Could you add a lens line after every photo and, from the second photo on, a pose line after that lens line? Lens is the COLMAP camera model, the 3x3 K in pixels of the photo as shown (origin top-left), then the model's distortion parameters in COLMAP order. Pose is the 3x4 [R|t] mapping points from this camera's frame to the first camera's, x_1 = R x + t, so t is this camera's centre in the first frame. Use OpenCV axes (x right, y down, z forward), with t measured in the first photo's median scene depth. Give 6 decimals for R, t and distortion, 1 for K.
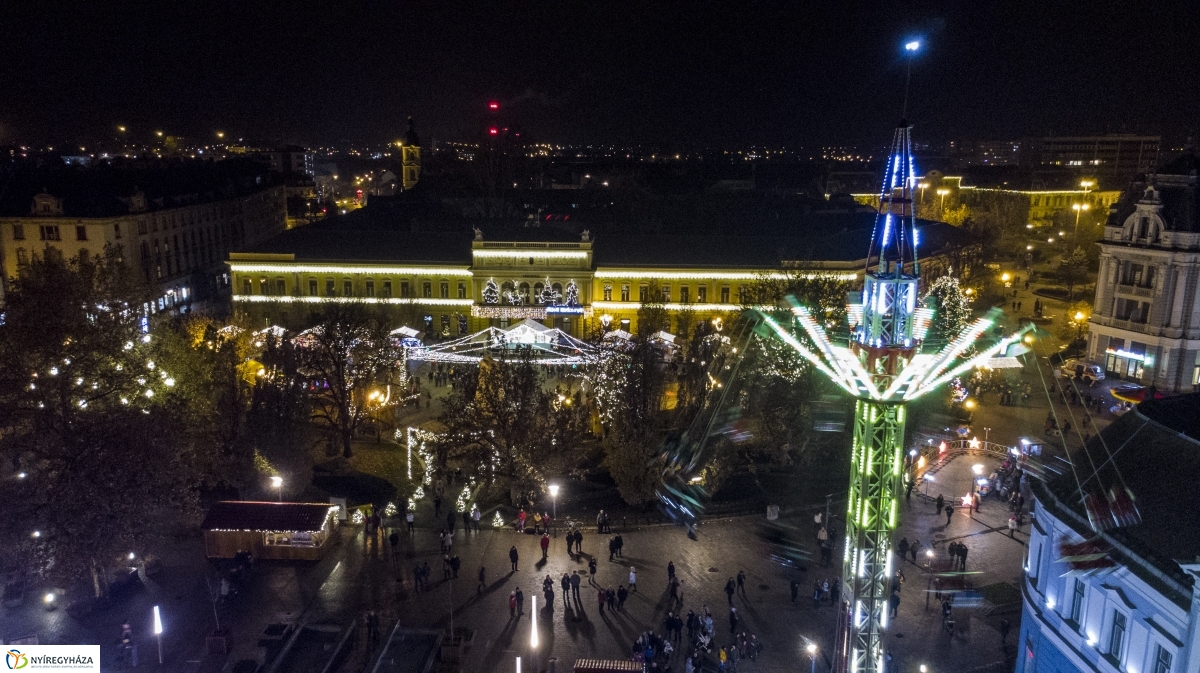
lens RADIAL K [[877.0, 0, 593.2], [0, 877.0, 329.8], [0, 0, 1]] dist [0.046066, 0.001946]
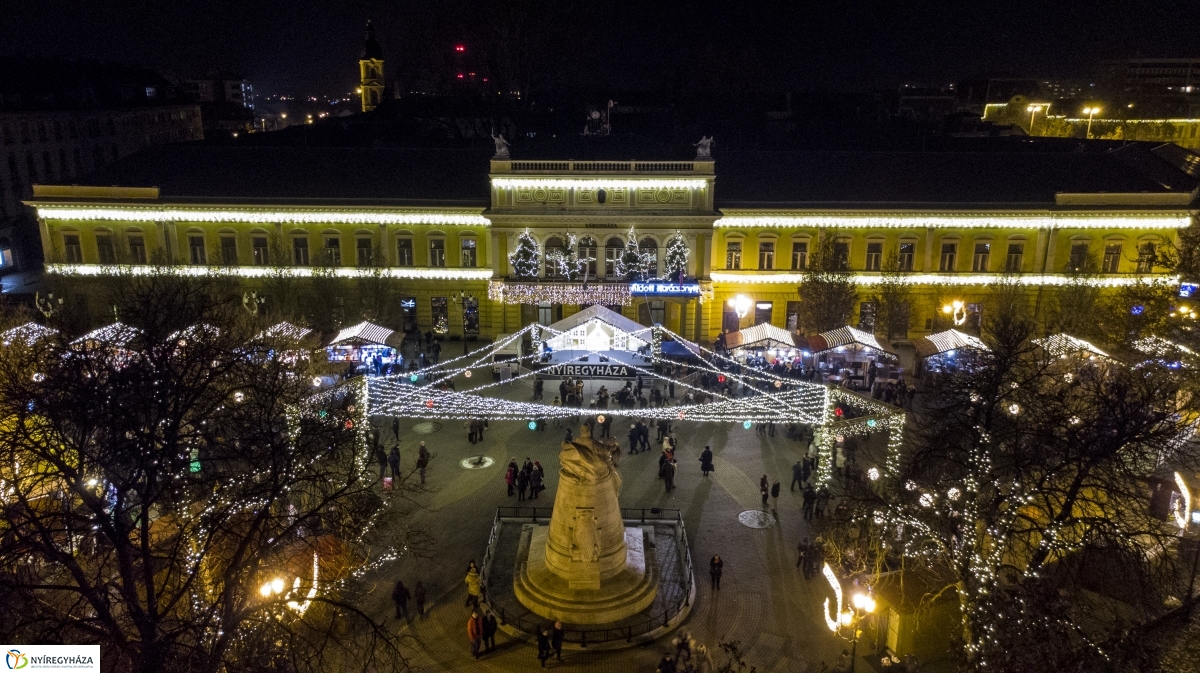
lens RADIAL K [[877.0, 0, 593.2], [0, 877.0, 329.8], [0, 0, 1]] dist [0.046066, 0.001946]
pose [[0.999276, -0.011061, 0.036415, -0.094862], [0.009191, 0.998651, 0.051107, -0.024748], [-0.036931, -0.050736, 0.998029, 0.457305]]
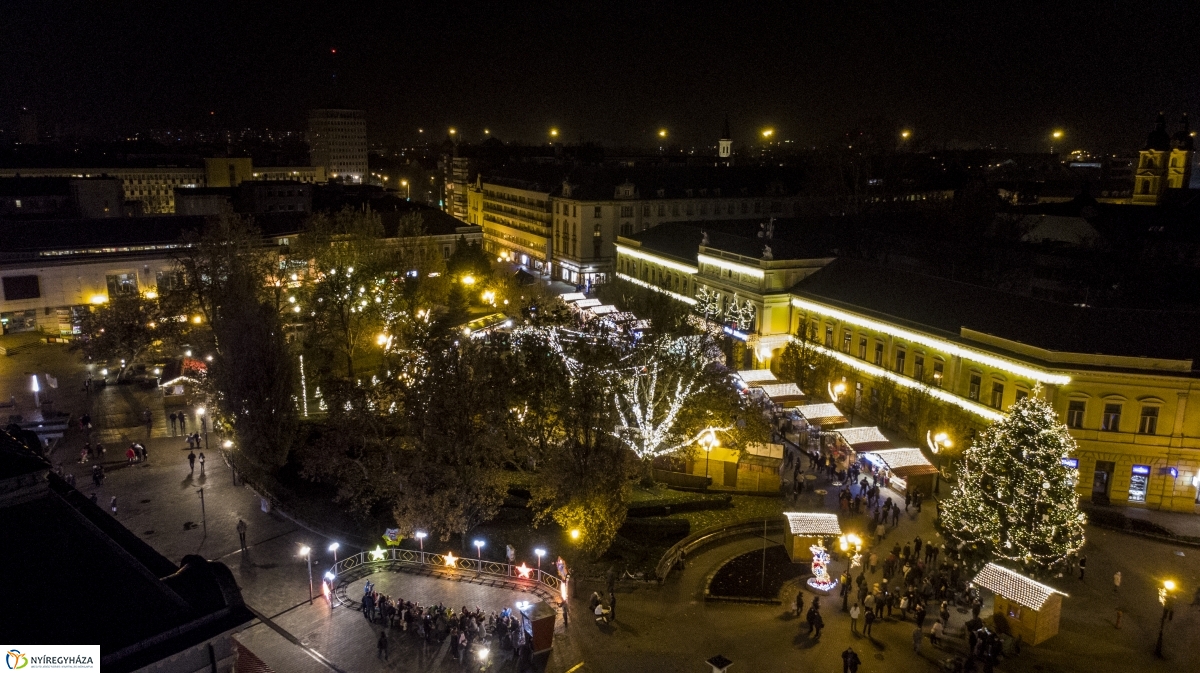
lens RADIAL K [[887.2, 0, 594.8], [0, 887.2, 311.4], [0, 0, 1]] dist [0.039975, 0.002250]
pose [[0.423610, 0.172556, -0.889258, 0.676945], [-0.198637, 0.975490, 0.094666, -0.098195], [0.883797, 0.136538, 0.447504, 0.472064]]
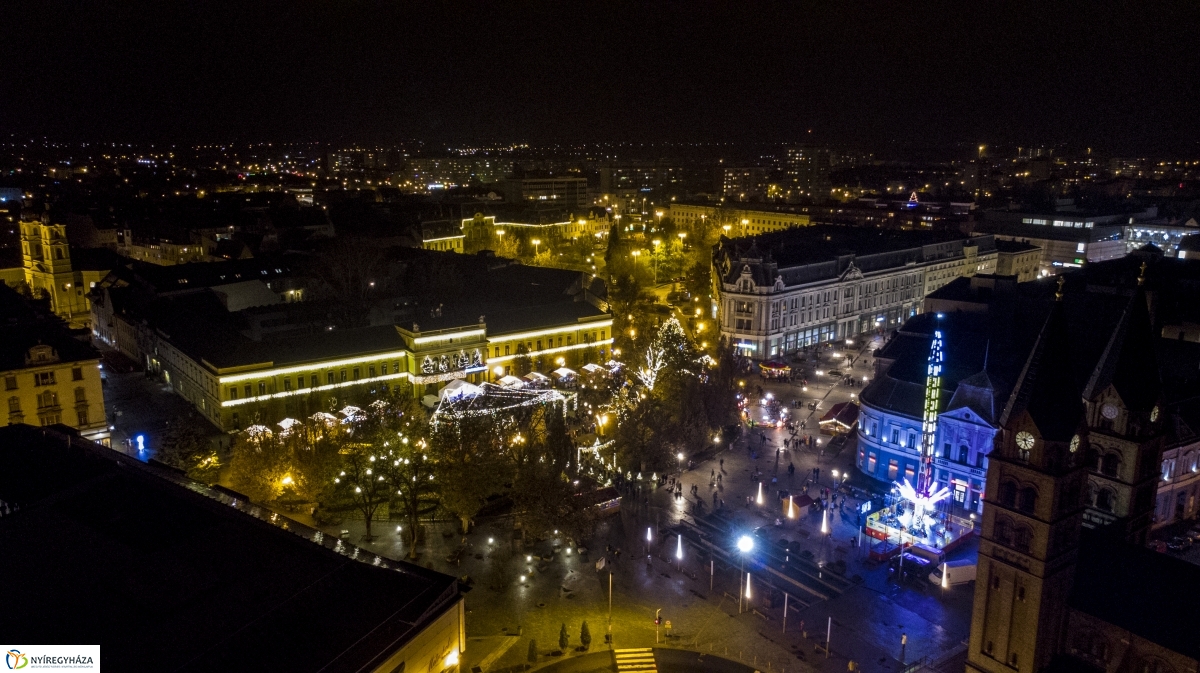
lens RADIAL K [[877.0, 0, 593.2], [0, 877.0, 329.8], [0, 0, 1]] dist [0.046066, 0.001946]
pose [[0.769425, -0.139370, 0.623347, -0.802903], [0.132469, 0.989505, 0.057724, -0.149203], [-0.624850, 0.038160, 0.779812, -0.311344]]
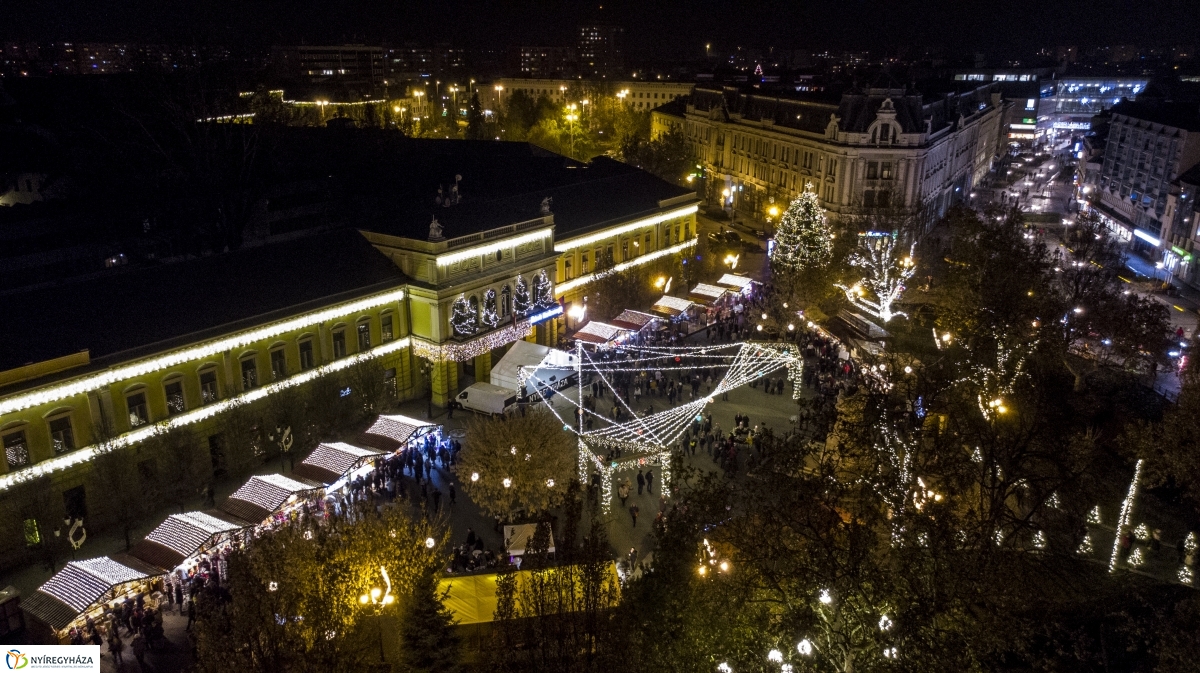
lens RADIAL K [[887.2, 0, 594.8], [0, 887.2, 311.4], [0, 0, 1]] dist [0.039975, 0.002250]
pose [[0.520448, -0.247459, 0.817250, -0.584823], [0.179679, 0.967395, 0.178498, -0.143080], [-0.834775, 0.053944, 0.547943, 0.567926]]
